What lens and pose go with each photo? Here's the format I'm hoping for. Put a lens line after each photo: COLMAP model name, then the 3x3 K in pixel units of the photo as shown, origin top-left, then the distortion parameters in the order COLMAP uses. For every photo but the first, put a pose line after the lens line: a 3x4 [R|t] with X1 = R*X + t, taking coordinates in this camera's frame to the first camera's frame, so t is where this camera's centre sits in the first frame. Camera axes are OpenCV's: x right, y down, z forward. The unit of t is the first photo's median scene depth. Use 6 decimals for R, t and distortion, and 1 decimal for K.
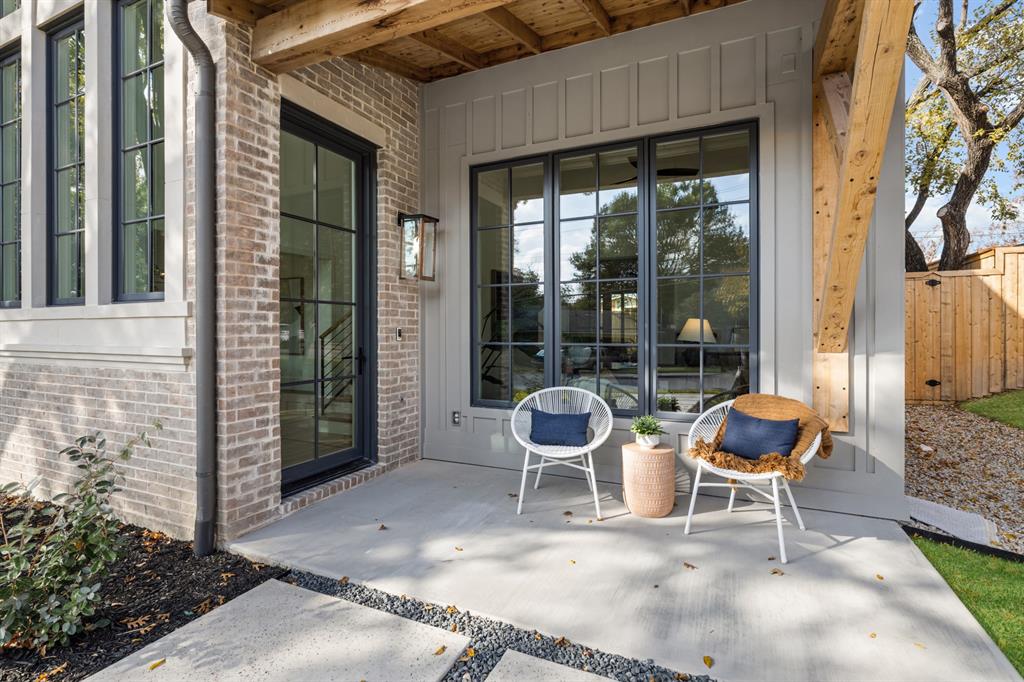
lens RADIAL K [[494.2, 0, 511.0], [0, 494.2, 334.6], [0, 0, 1]] dist [-0.004650, 0.001492]
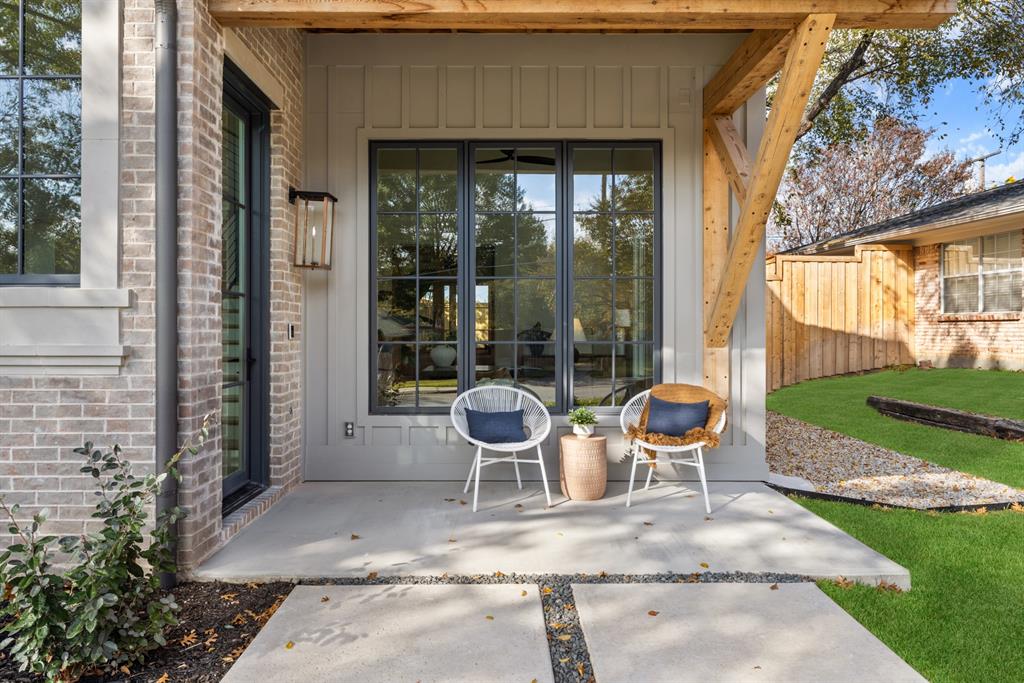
lens RADIAL K [[694.3, 0, 510.6], [0, 694.3, 338.8], [0, 0, 1]] dist [-0.006500, 0.004036]
pose [[0.899697, -0.001510, 0.436512, -0.525836], [0.001707, 0.999999, -0.000060, 0.015094], [-0.436511, 0.000799, 0.899699, -0.287661]]
